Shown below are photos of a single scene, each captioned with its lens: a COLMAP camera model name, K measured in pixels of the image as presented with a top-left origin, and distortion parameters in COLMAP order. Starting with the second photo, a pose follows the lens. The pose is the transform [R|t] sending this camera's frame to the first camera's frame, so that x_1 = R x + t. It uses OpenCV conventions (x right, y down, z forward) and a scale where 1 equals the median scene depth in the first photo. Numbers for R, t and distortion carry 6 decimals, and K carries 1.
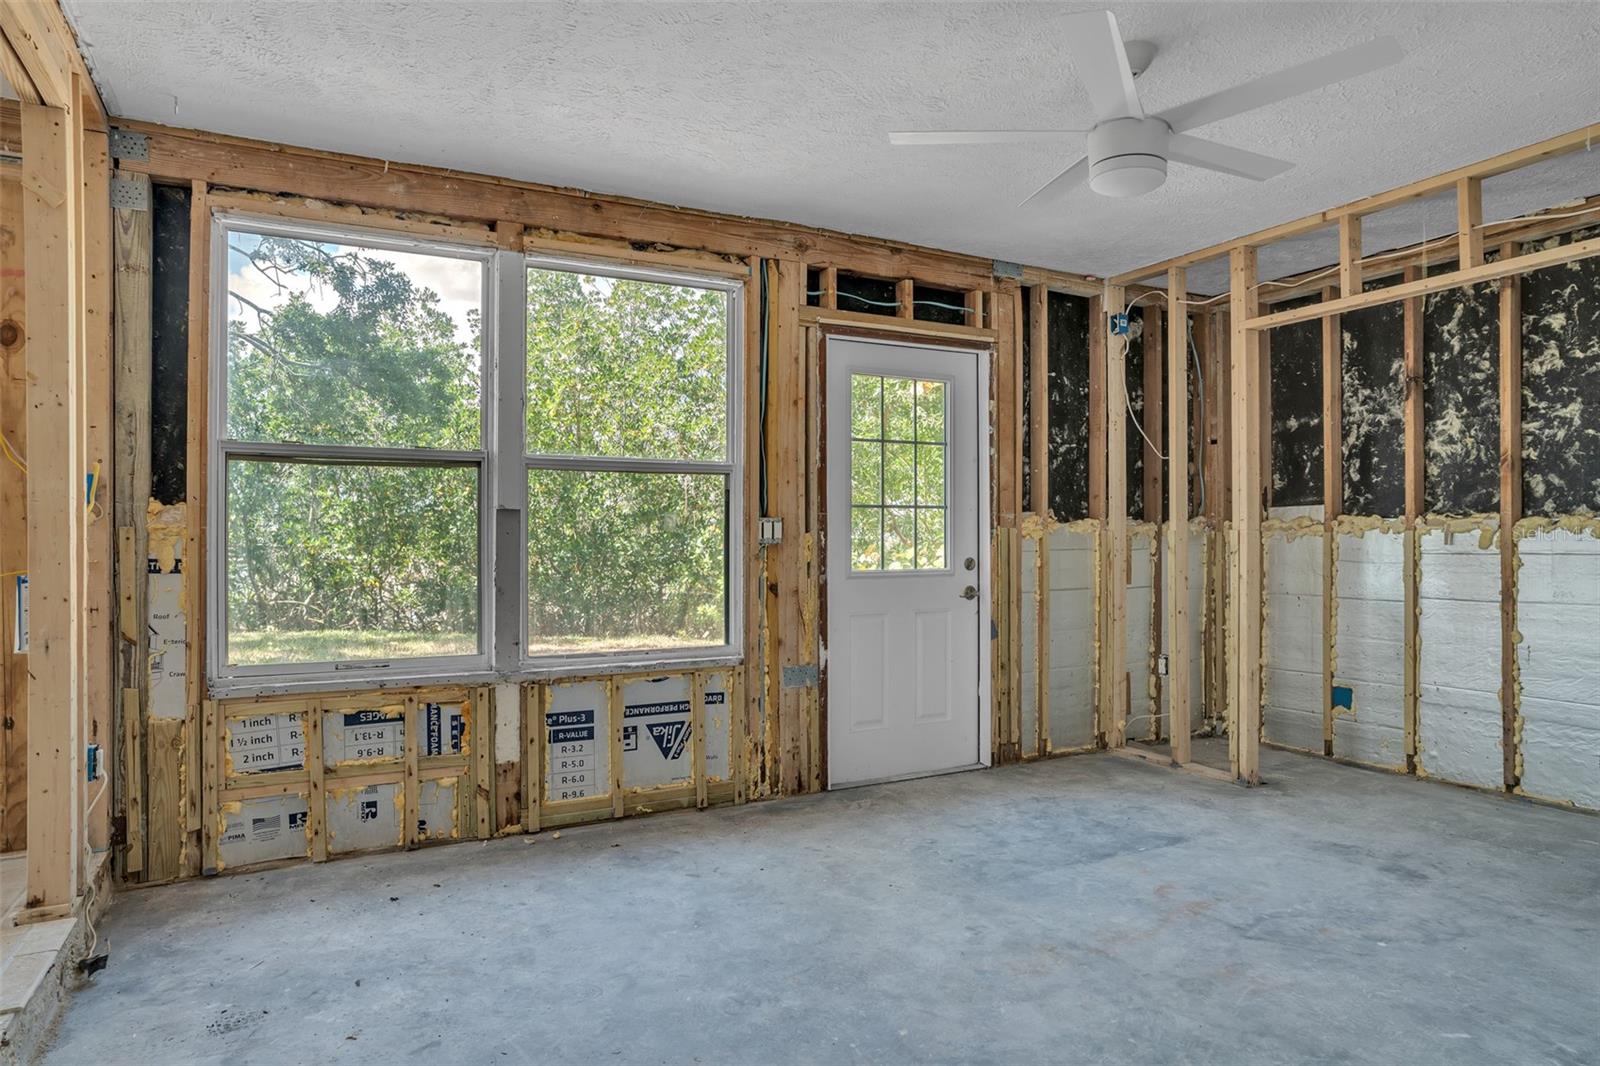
lens RADIAL K [[974.2, 0, 796.1], [0, 974.2, 531.5], [0, 0, 1]] dist [-0.053825, 0.022038]
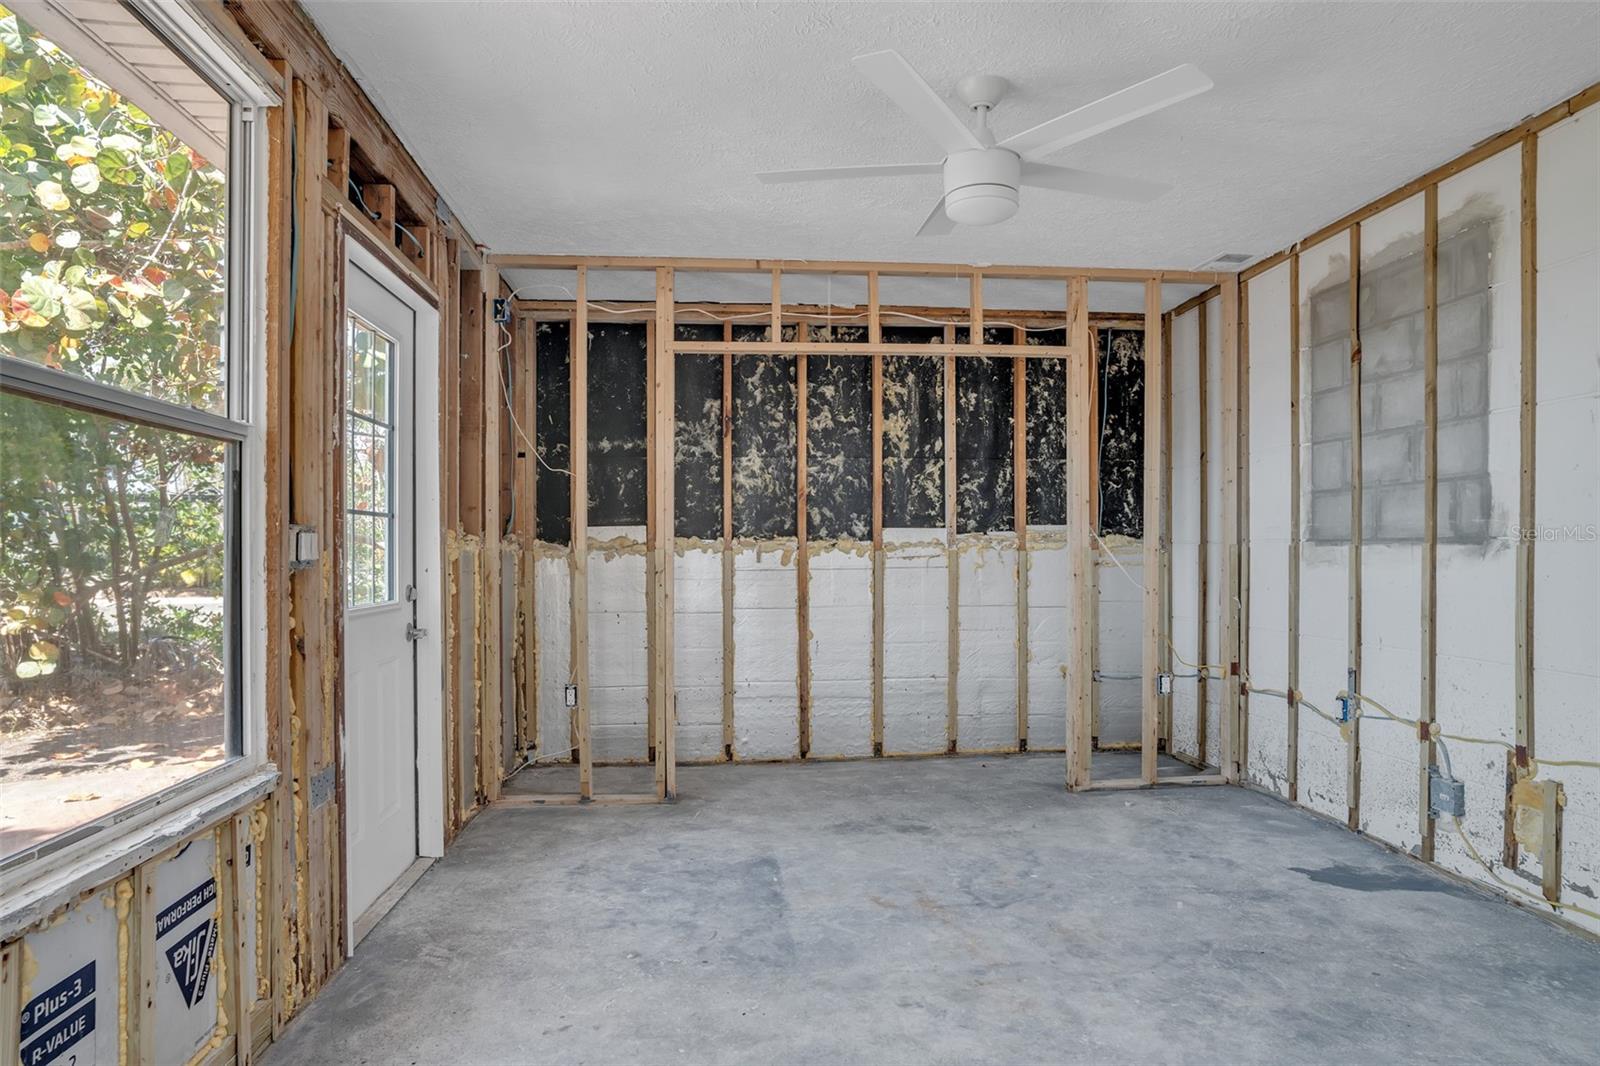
lens RADIAL K [[974.2, 0, 803.8], [0, 974.2, 560.8], [0, 0, 1]] dist [-0.053825, 0.022038]
pose [[0.378501, -0.005488, 0.925585, -0.441268], [-0.004766, 0.999958, 0.007878, 0.001822], [-0.925589, -0.007393, 0.378459, 0.506674]]
